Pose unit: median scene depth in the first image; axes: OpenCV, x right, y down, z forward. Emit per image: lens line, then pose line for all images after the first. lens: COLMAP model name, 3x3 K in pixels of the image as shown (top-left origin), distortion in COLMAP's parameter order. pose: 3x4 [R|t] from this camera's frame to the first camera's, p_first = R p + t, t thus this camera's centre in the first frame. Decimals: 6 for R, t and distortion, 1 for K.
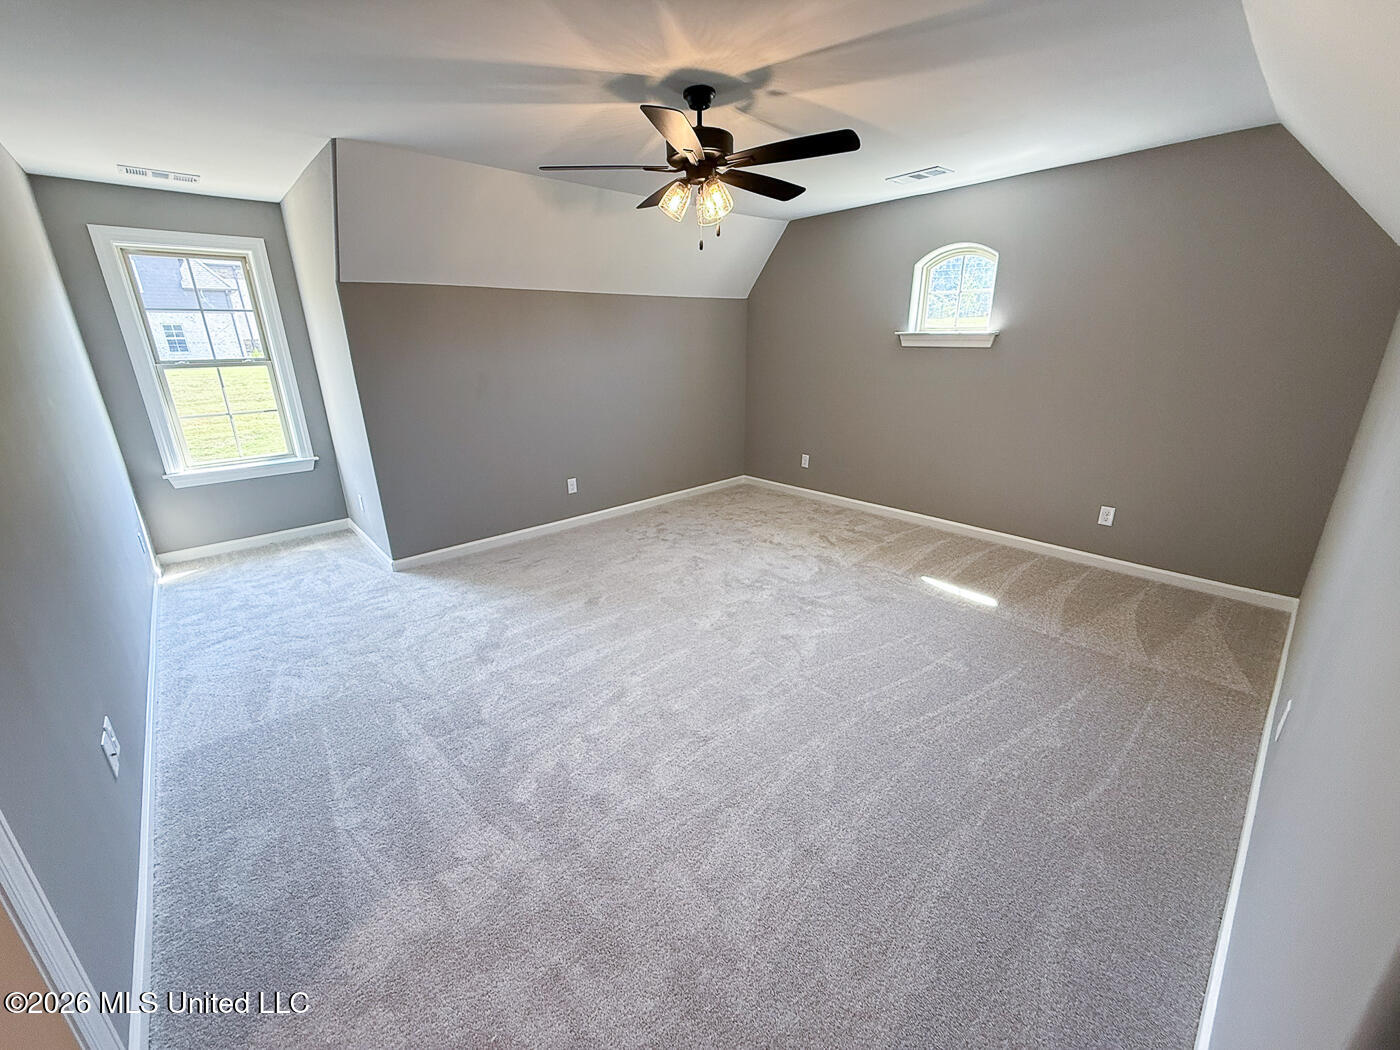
lens RADIAL K [[556.6, 0, 695.5], [0, 556.6, 527.6], [0, 0, 1]] dist [0.000428, -0.000126]
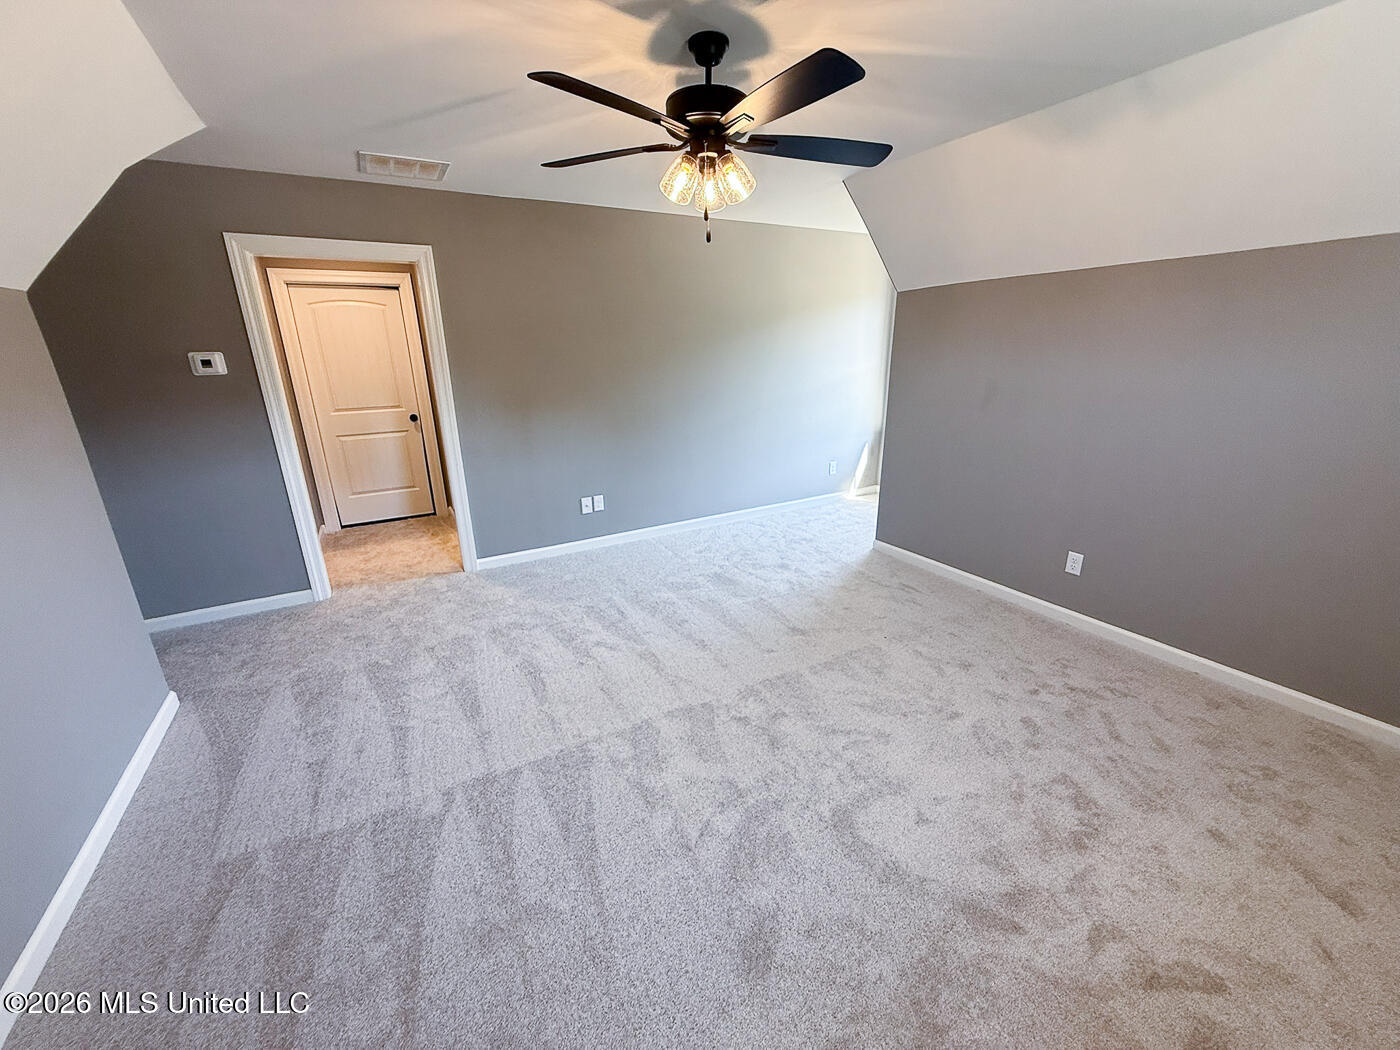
lens RADIAL K [[556.6, 0, 695.5], [0, 556.6, 527.6], [0, 0, 1]] dist [0.000428, -0.000126]
pose [[-0.206716, 0.324924, -0.922872, 0.538431], [-0.291141, 0.880089, 0.375075, -0.264284], [0.934080, 0.346220, -0.087330, 0.725056]]
